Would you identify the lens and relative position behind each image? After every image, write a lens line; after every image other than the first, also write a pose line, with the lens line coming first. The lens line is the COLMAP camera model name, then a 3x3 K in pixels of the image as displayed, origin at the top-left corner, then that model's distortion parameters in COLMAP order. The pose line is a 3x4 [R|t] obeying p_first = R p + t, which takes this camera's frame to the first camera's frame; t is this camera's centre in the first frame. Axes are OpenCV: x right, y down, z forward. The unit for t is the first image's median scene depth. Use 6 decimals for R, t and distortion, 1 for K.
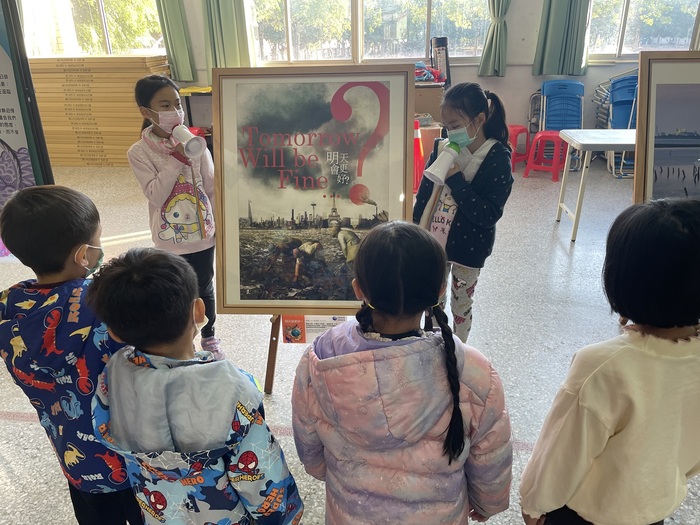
lens RADIAL K [[536.5, 0, 345.3], [0, 536.5, 264.0], [0, 0, 1]] dist [0.034196, -0.040021]
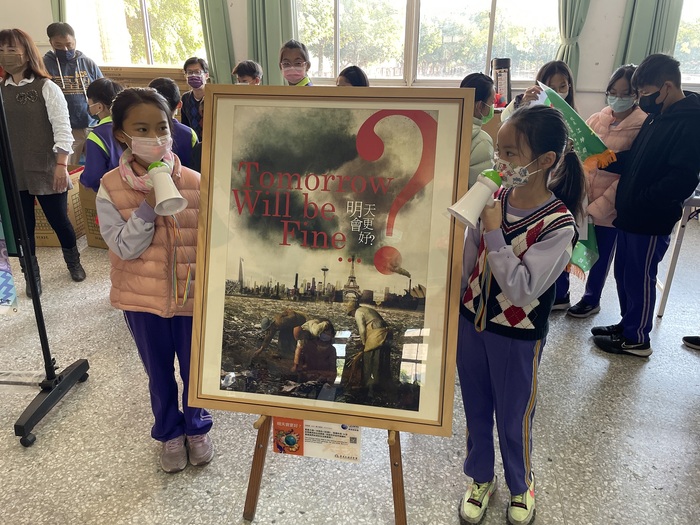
lens RADIAL K [[536.5, 0, 350.4], [0, 536.5, 257.2], [0, 0, 1]] dist [0.034196, -0.040021]
pose [[0.995086, 0.062586, -0.076727, 0.031492], [-0.065669, 0.997105, -0.038341, -0.101646], [0.074105, 0.043191, 0.996315, 0.262550]]
